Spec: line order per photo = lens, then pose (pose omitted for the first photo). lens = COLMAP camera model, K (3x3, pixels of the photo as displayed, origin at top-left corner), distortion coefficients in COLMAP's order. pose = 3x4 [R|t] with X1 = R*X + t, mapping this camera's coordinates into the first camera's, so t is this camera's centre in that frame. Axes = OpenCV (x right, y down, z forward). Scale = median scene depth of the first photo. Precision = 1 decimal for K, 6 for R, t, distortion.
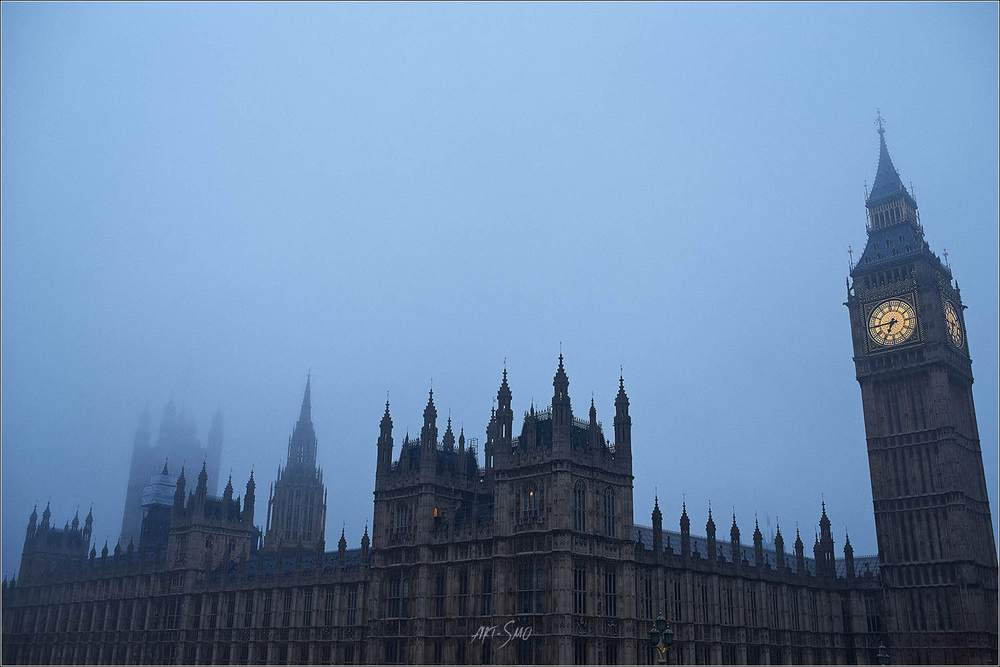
lens RADIAL K [[953.4, 0, 500.0], [0, 953.4, 333.5], [0, 0, 1]] dist [-0.107927, 0.156654]
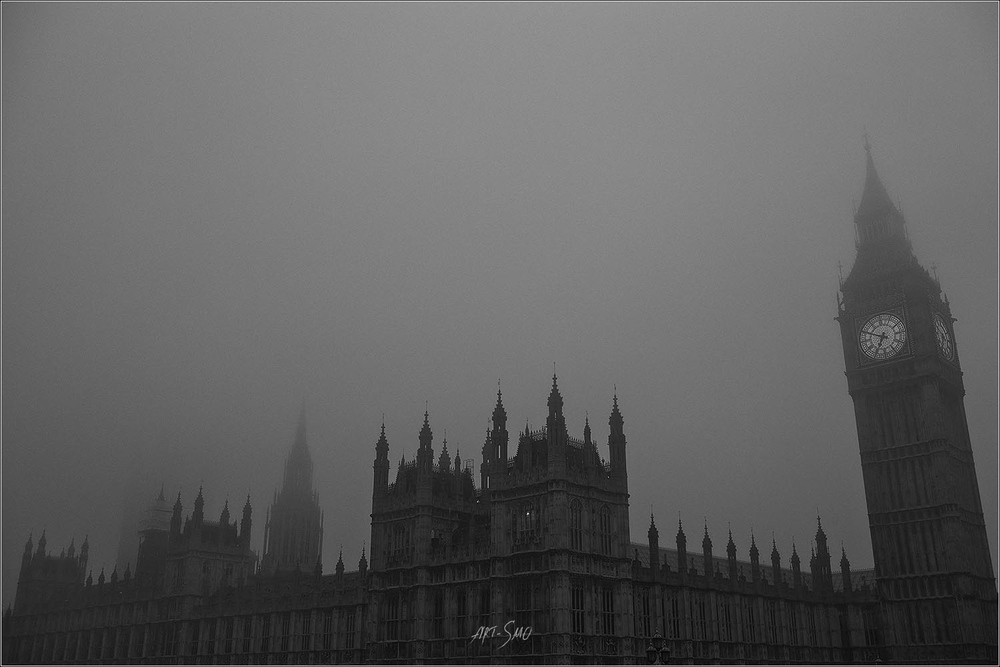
lens RADIAL K [[953.4, 0, 500.0], [0, 953.4, 333.5], [0, 0, 1]] dist [-0.107927, 0.156654]
pose [[0.999837, -0.016807, 0.006609, 0.000136], [0.016934, 0.999663, -0.019680, -0.002108], [-0.006276, 0.019789, 0.999784, -0.005853]]
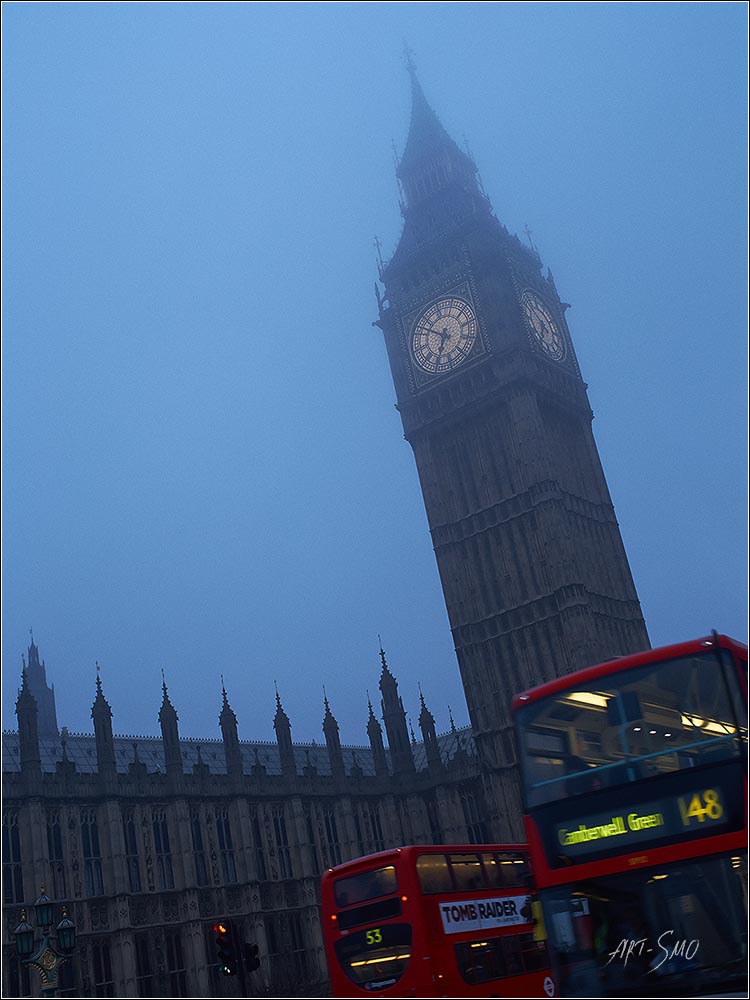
lens RADIAL K [[1144.7, 0, 375.0], [0, 1144.7, 500.0], [0, 0, 1]] dist [-0.083053, 0.027434]
pose [[0.976159, -0.147244, 0.159475, 0.254794], [0.154902, 0.987250, -0.036639, 0.119682], [-0.152047, 0.060469, 0.986522, 0.304755]]
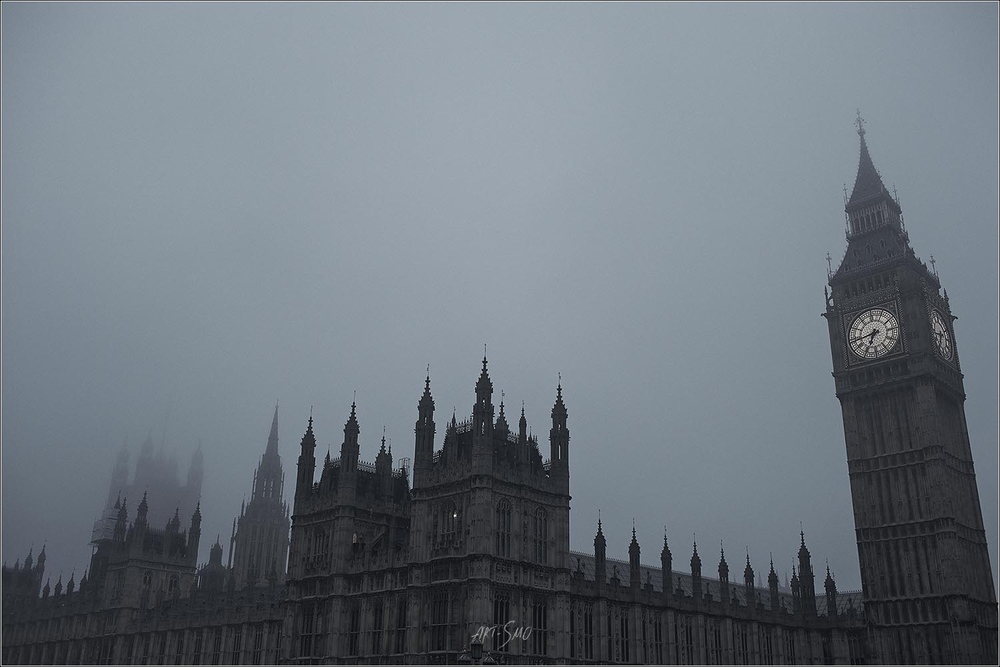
lens RADIAL K [[953.4, 0, 500.0], [0, 953.4, 333.5], [0, 0, 1]] dist [-0.107927, 0.156654]
pose [[0.999880, -0.004451, -0.014811, 0.070944], [0.003733, 0.998834, -0.048131, 0.032958], [0.015008, 0.048070, 0.998731, 0.084801]]
